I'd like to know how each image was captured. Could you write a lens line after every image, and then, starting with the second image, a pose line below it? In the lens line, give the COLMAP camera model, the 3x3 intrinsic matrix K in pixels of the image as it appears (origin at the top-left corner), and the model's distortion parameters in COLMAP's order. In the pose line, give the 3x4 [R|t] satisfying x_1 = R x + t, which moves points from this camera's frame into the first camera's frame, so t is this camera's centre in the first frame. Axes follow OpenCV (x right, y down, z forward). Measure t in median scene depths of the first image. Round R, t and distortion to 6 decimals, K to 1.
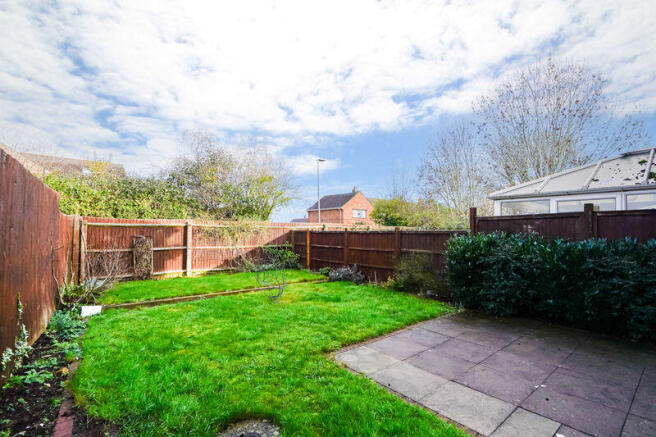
lens RADIAL K [[306.0, 0, 321.2], [0, 306.0, 223.0], [0, 0, 1]] dist [-0.016050, 0.008042]
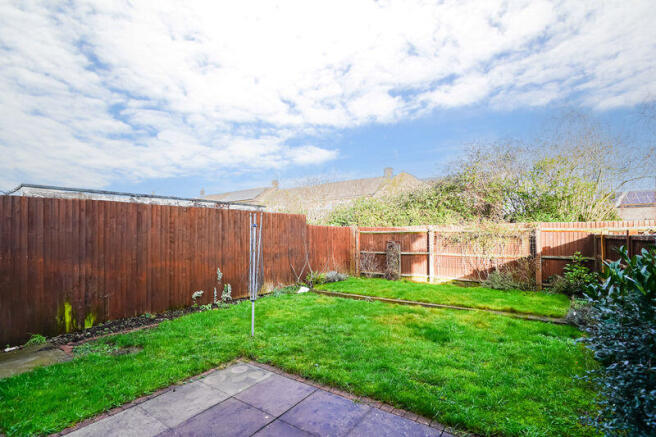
lens RADIAL K [[306.0, 0, 323.5], [0, 306.0, 230.5], [0, 0, 1]] dist [-0.016050, 0.008042]
pose [[0.265098, -0.022631, -0.963956, 0.457373], [0.035054, 0.999290, -0.013820, 0.007840], [0.963584, -0.030127, 0.265703, 0.414650]]
